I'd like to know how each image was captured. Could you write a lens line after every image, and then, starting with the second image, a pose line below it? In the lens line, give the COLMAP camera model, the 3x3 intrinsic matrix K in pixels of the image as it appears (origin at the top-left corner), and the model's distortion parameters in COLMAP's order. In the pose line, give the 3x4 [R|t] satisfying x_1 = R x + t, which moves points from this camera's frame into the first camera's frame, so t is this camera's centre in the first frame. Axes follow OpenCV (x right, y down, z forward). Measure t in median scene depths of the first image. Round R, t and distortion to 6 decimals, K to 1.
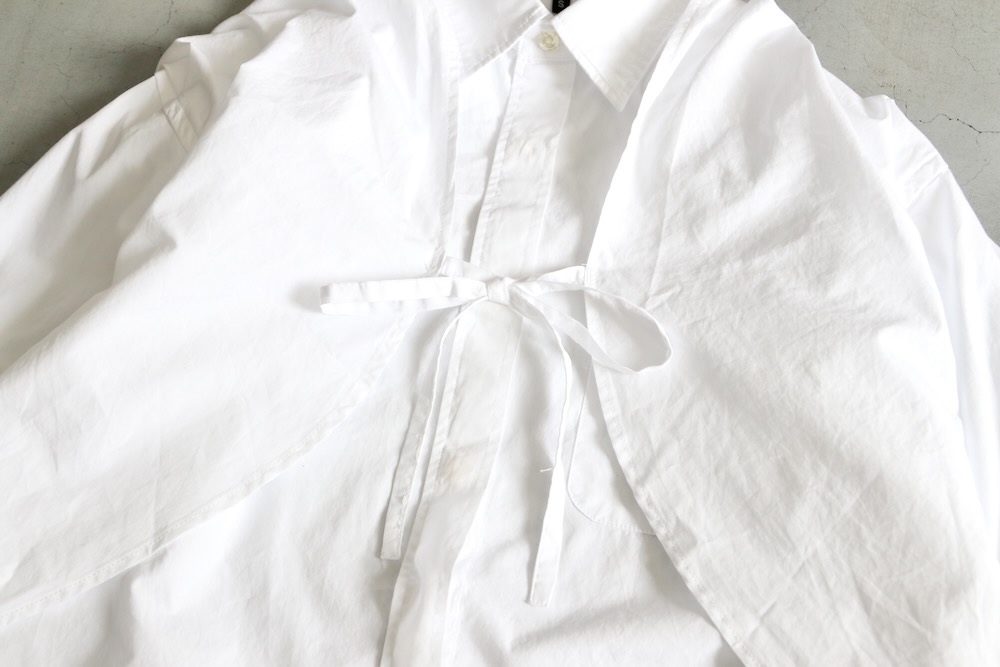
lens RADIAL K [[1297.5, 0, 484.4], [0, 1297.5, 322.6], [0, 0, 1]] dist [-0.064146, 0.000000]
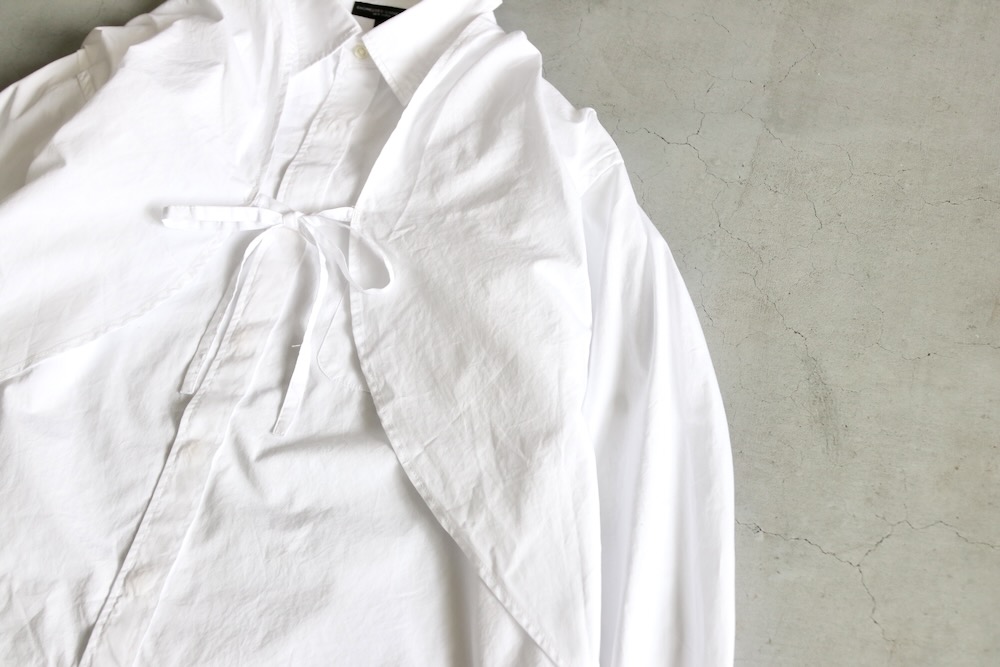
lens RADIAL K [[1374.2, 0, 492.6], [0, 1374.2, 336.7], [0, 0, 1]] dist [-0.037734, 0.000000]
pose [[0.994975, 0.092613, -0.038056, 0.310517], [-0.094276, 0.994551, -0.044508, 0.154511], [0.033727, 0.047872, 0.998284, -0.497381]]
